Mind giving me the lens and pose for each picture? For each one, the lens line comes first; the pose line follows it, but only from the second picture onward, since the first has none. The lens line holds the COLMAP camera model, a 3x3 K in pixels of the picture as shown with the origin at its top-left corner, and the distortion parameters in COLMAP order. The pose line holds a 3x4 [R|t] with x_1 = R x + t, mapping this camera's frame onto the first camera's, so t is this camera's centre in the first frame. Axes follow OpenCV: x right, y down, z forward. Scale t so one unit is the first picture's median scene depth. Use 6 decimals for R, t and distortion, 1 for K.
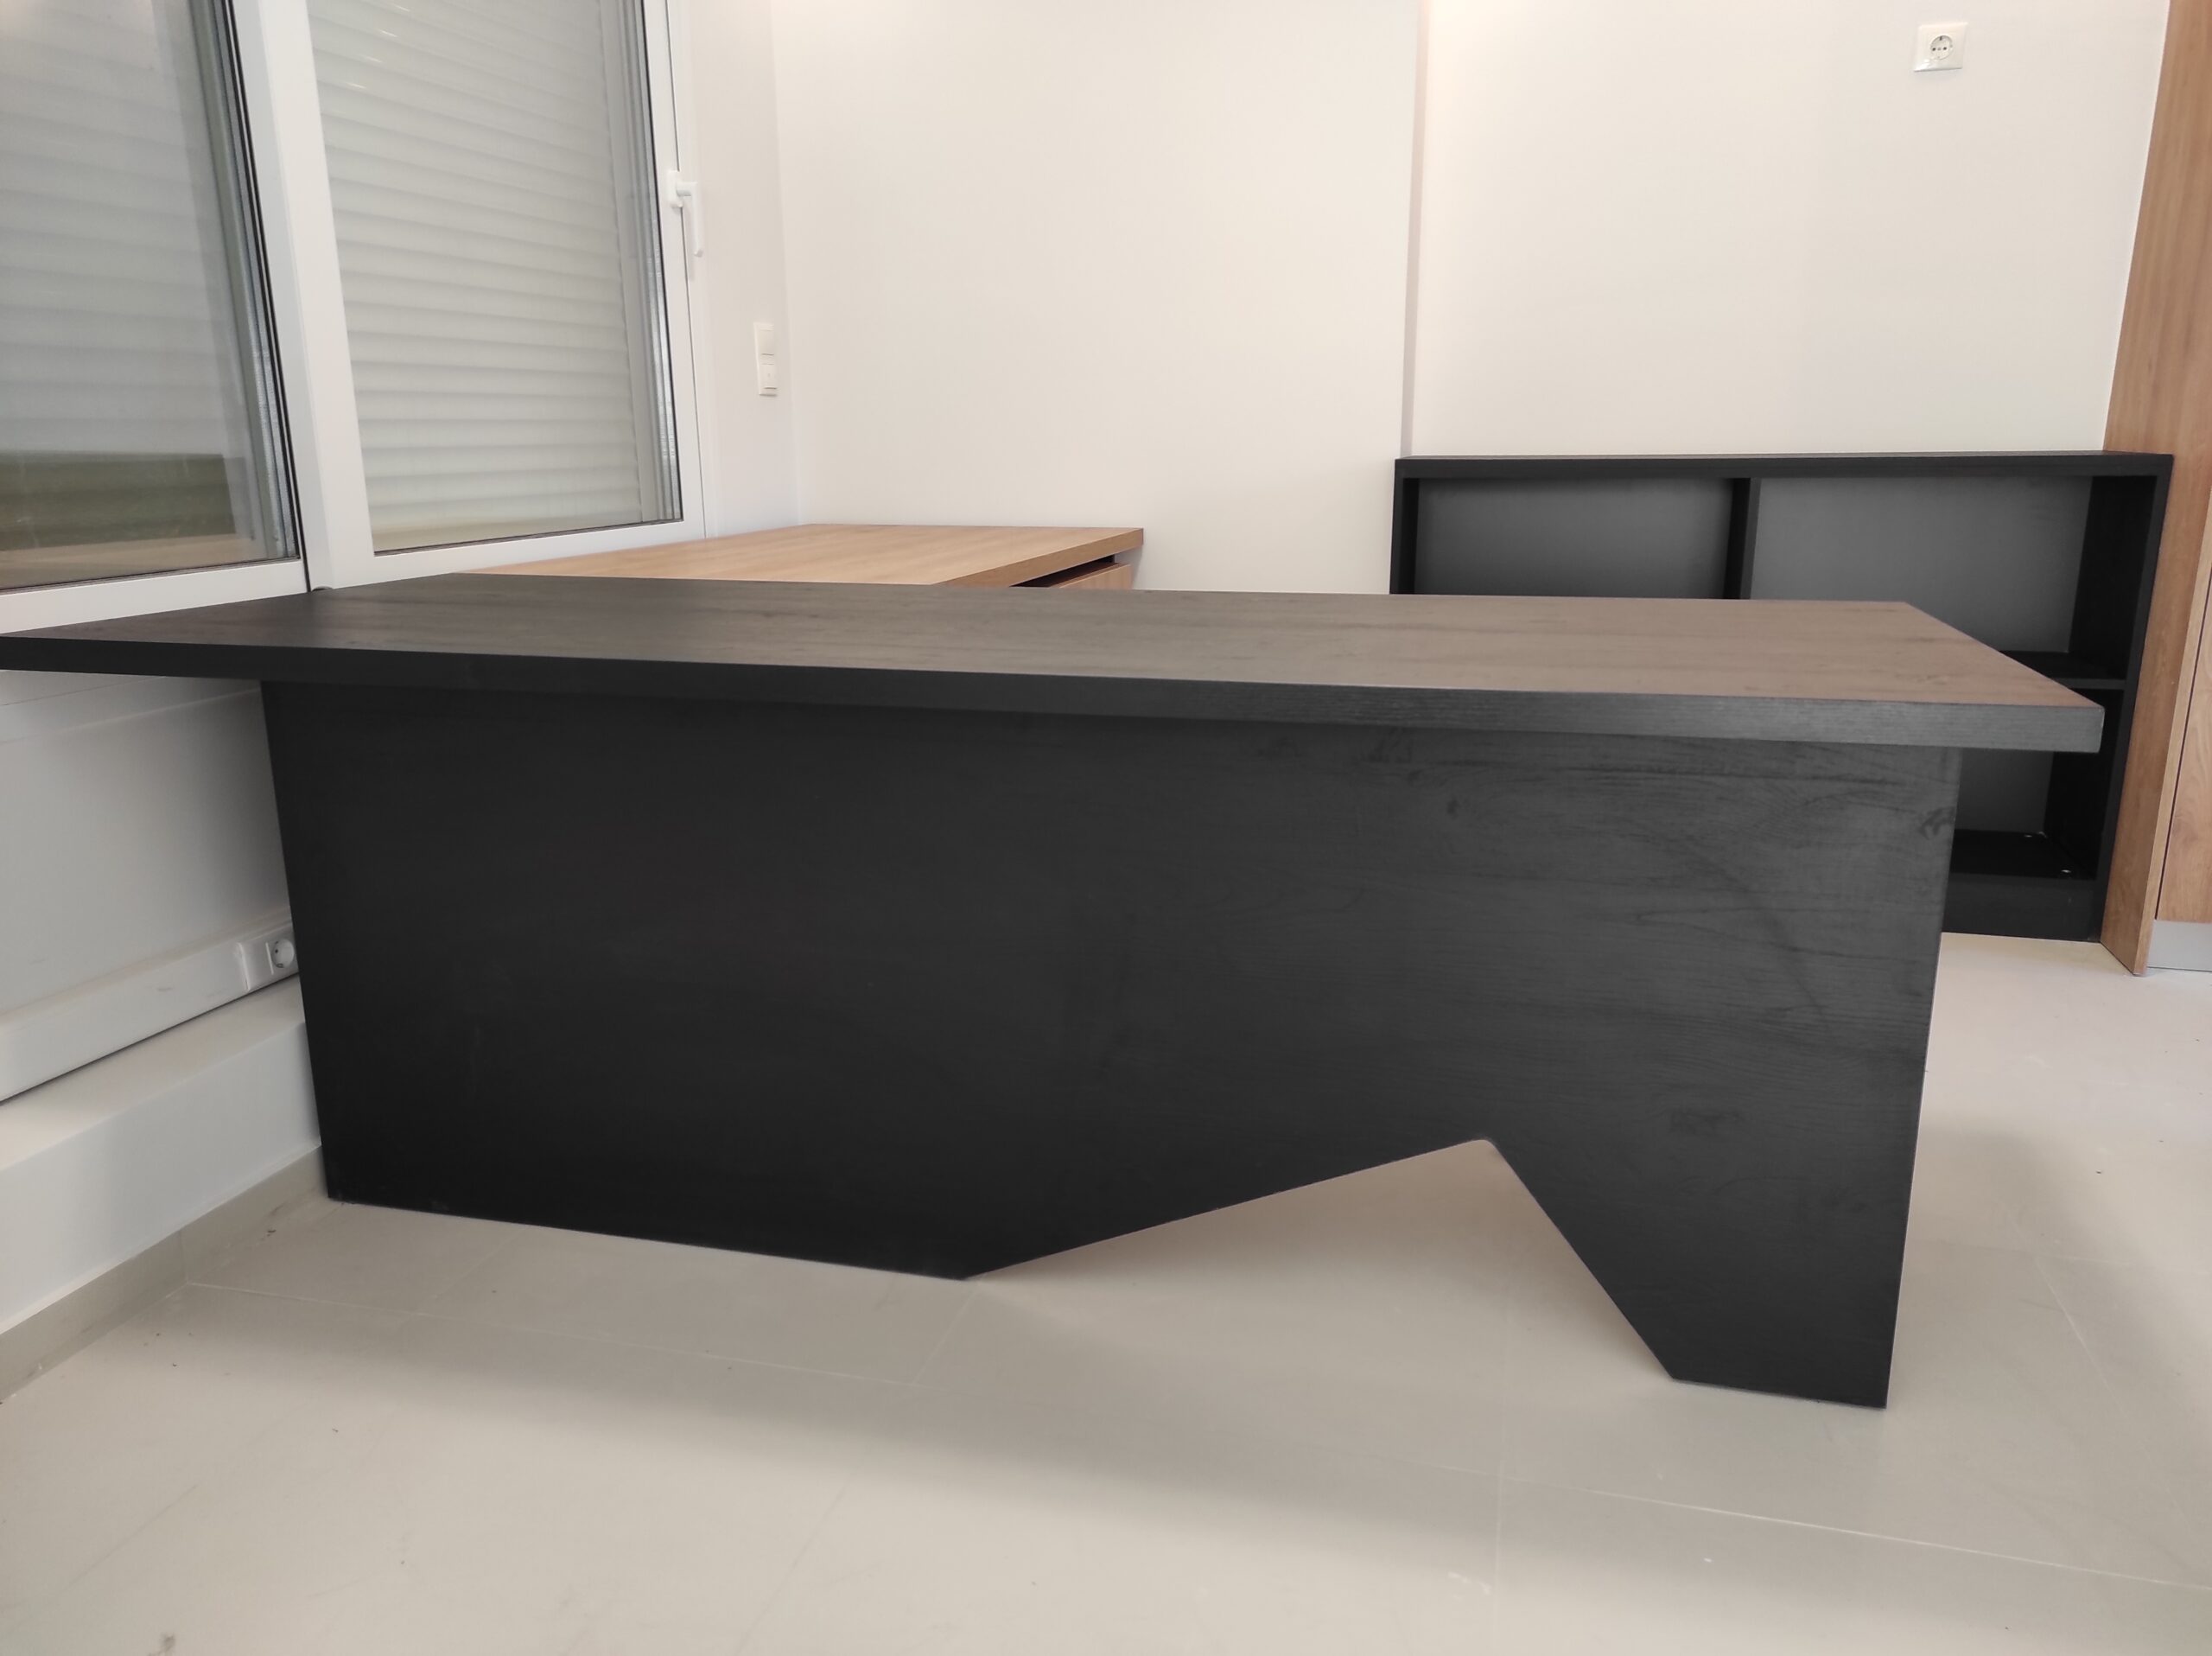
lens RADIAL K [[1623.3, 0, 1106.0], [0, 1623.3, 828.0], [0, 0, 1]] dist [0.007055, 0.004013]
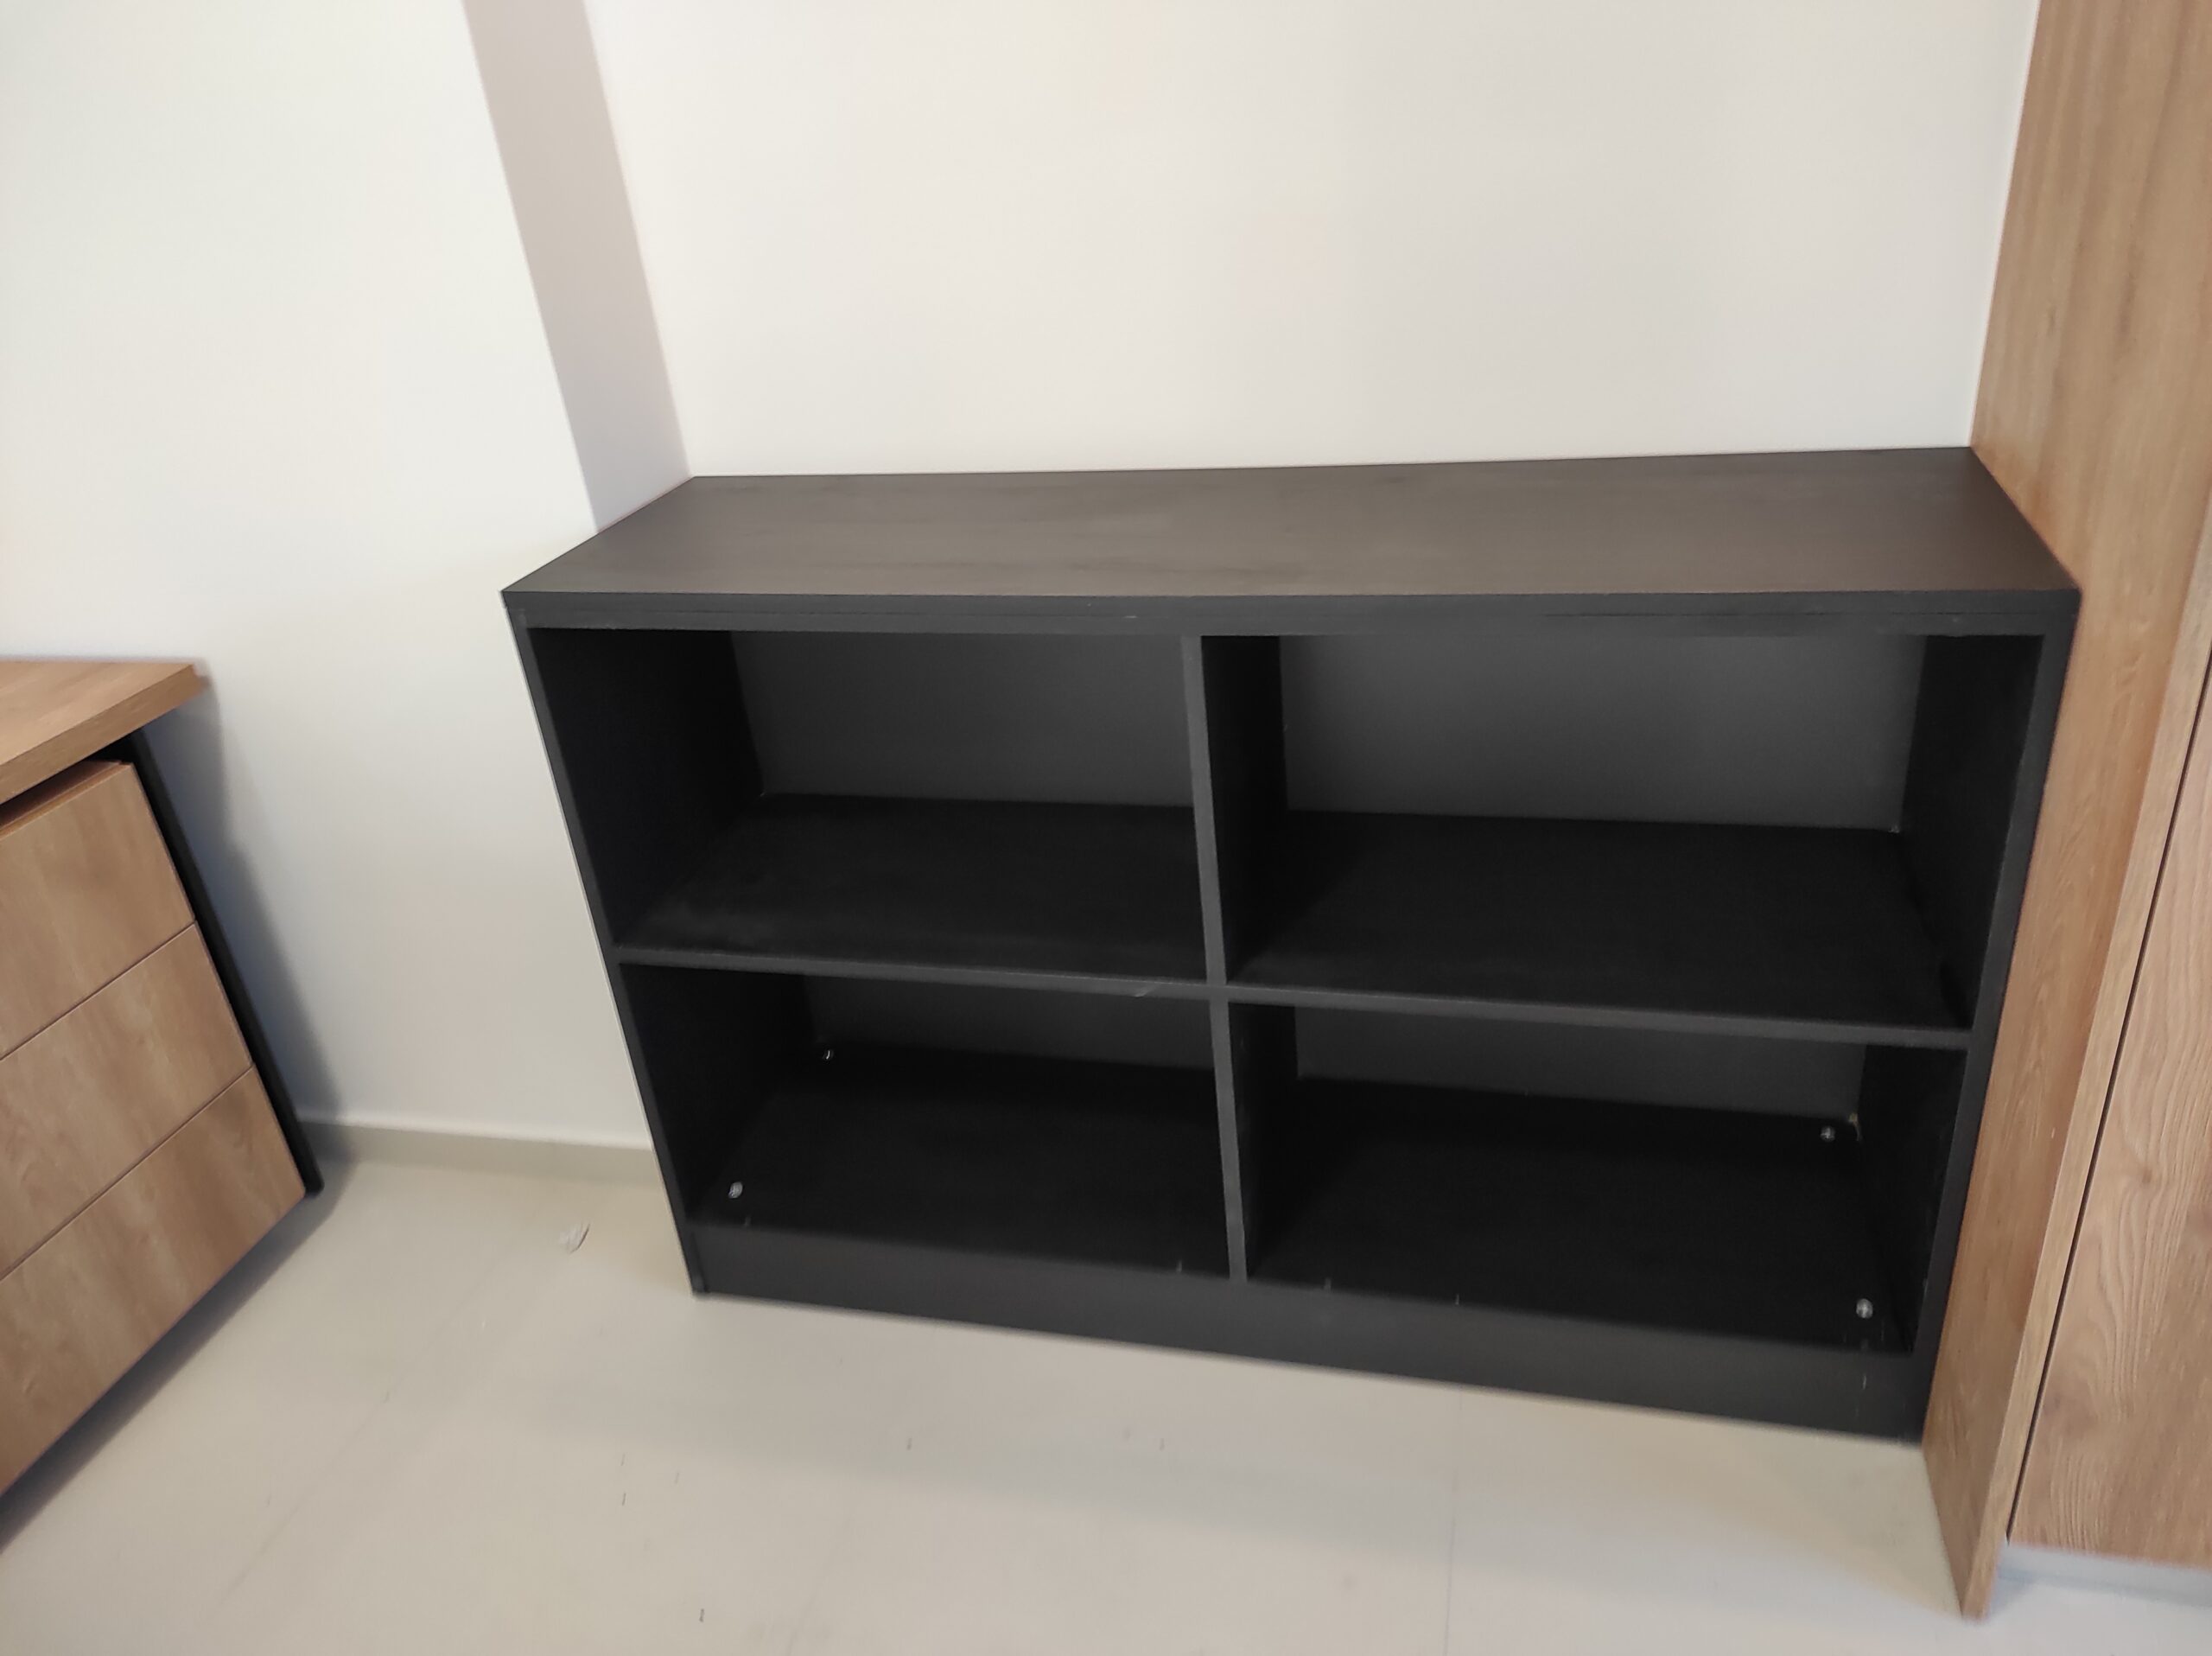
lens RADIAL K [[1623.3, 0, 1106.0], [0, 1623.3, 828.0], [0, 0, 1]] dist [0.007055, 0.004013]
pose [[0.996036, -0.086035, -0.022589, 0.413009], [0.088915, 0.970214, 0.225342, -0.287051], [0.002529, -0.226457, 0.974018, 0.583933]]
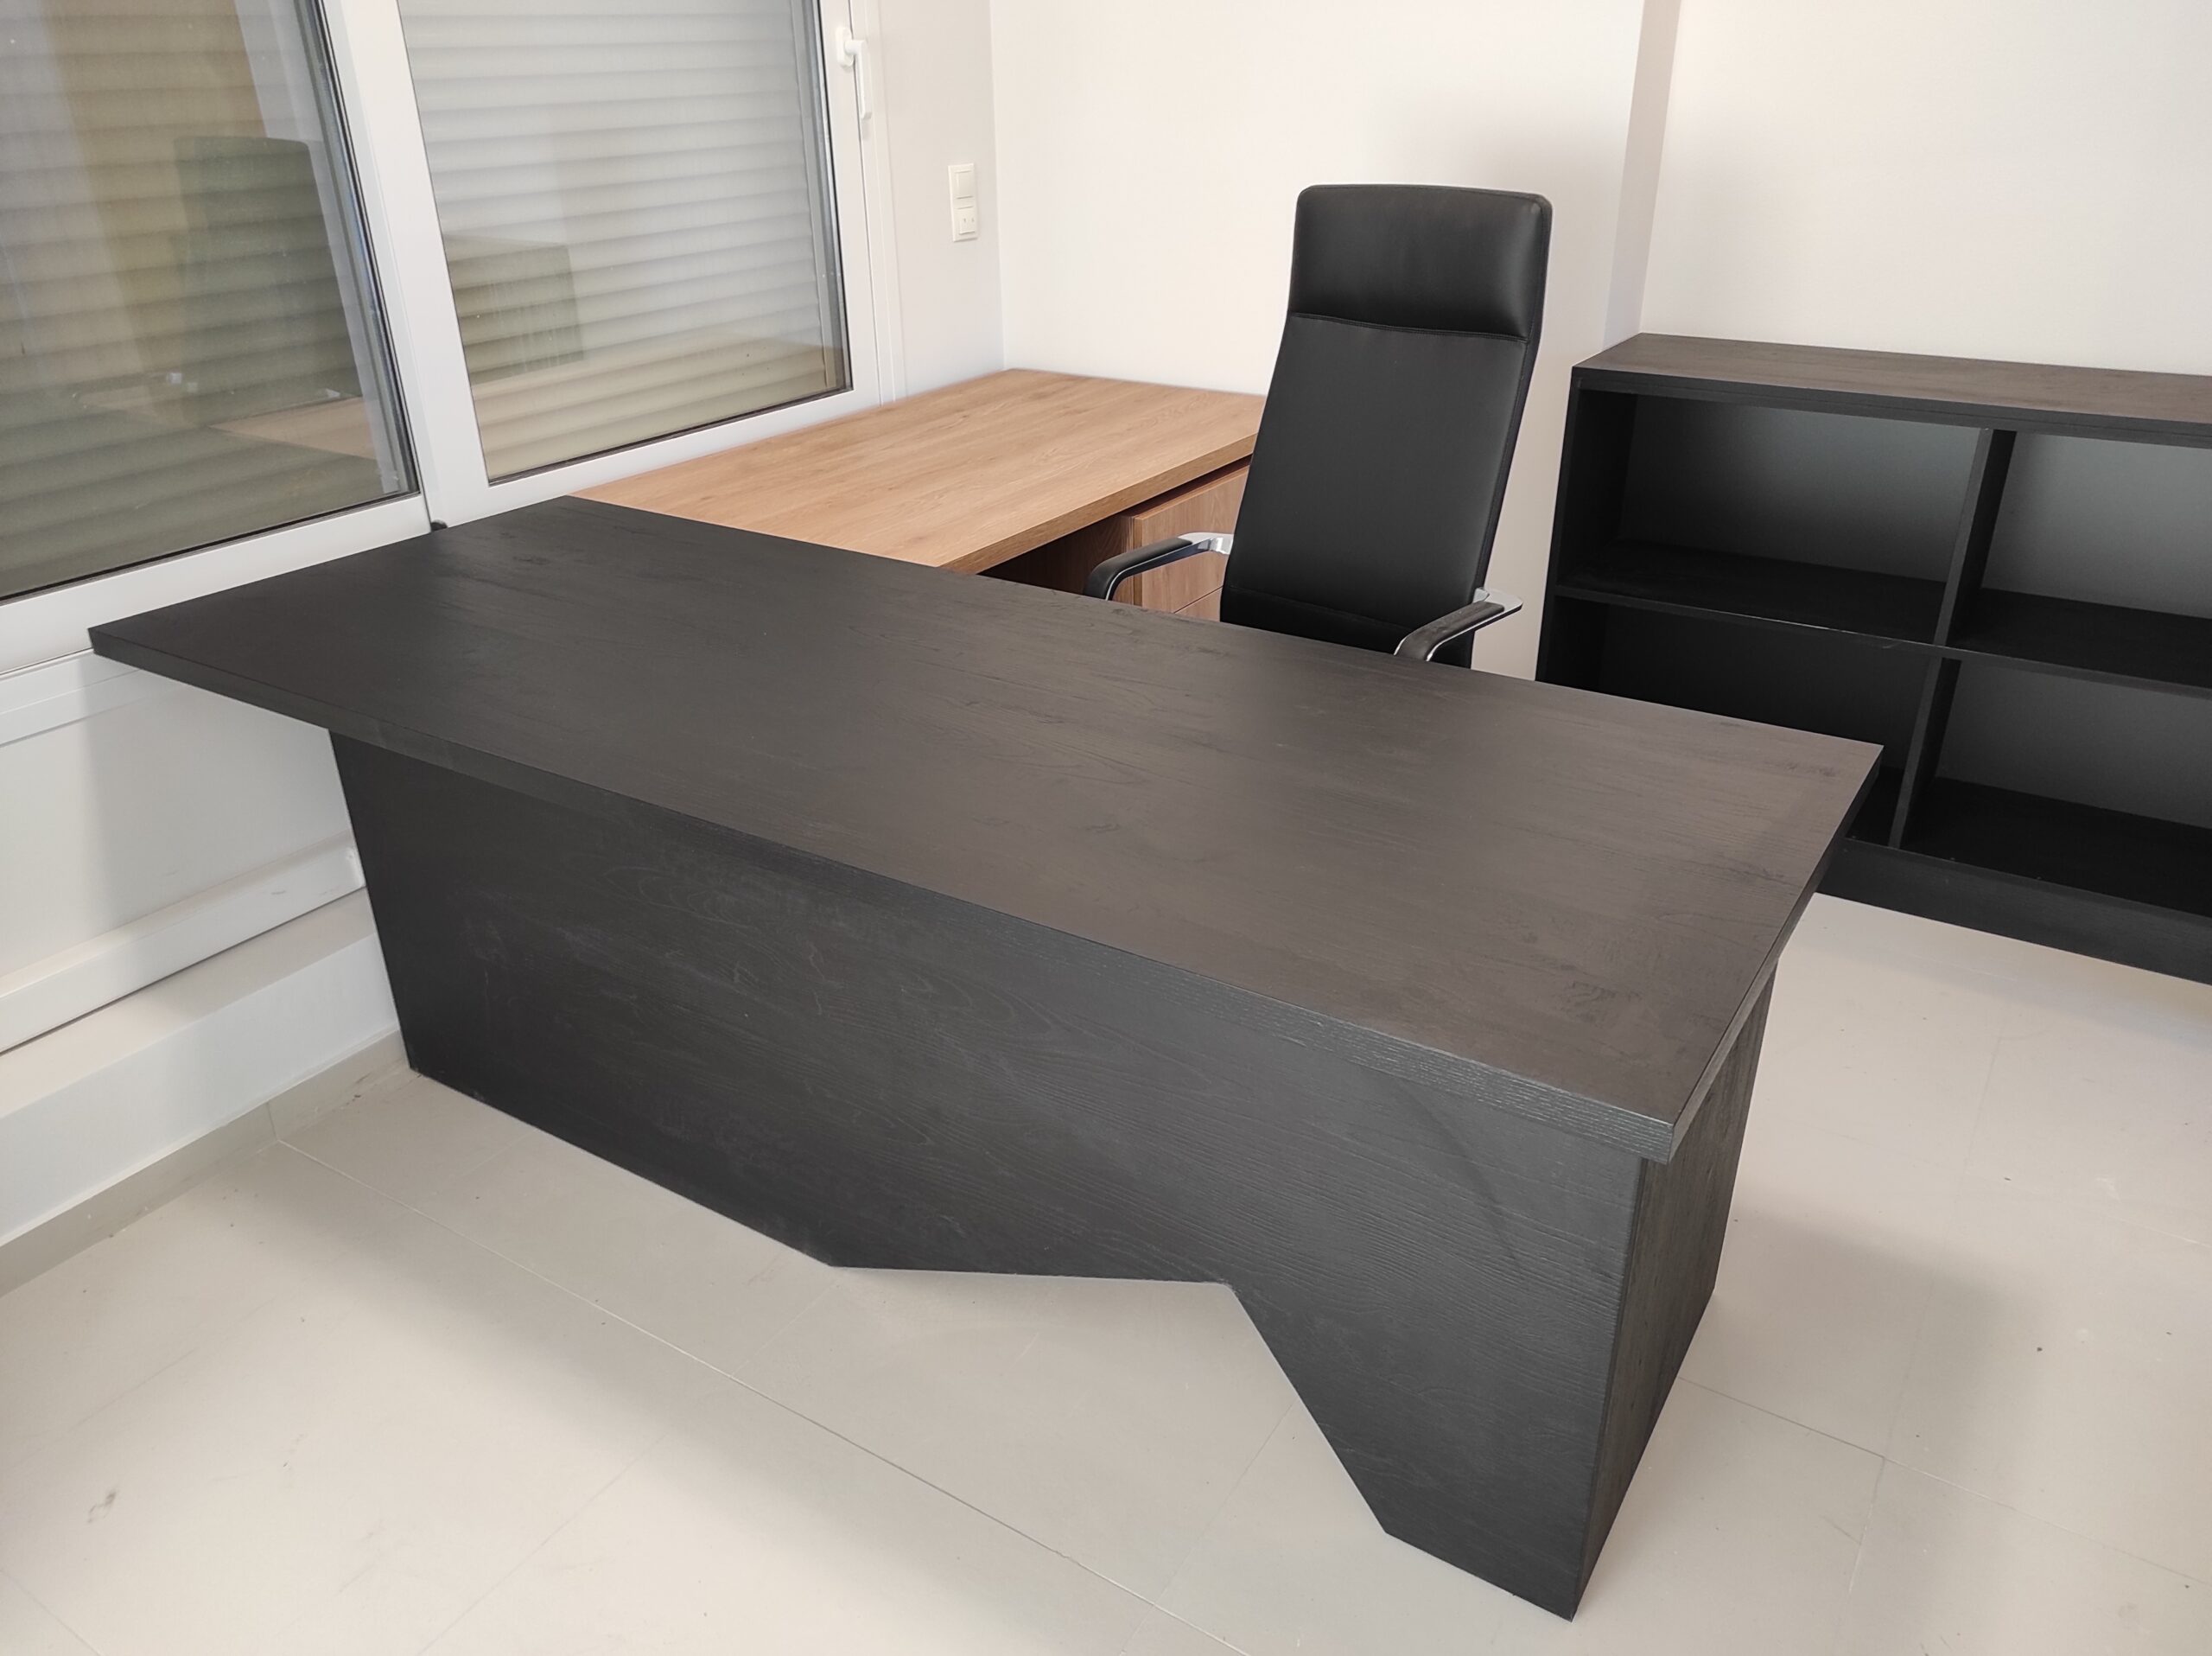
lens RADIAL K [[1623.3, 0, 1106.0], [0, 1623.3, 828.0], [0, 0, 1]] dist [0.007055, 0.004013]
pose [[0.954139, 0.127260, -0.270967, 0.237334], [-0.066168, 0.972409, 0.223700, -0.185923], [0.291959, -0.195512, 0.936235, 0.040556]]
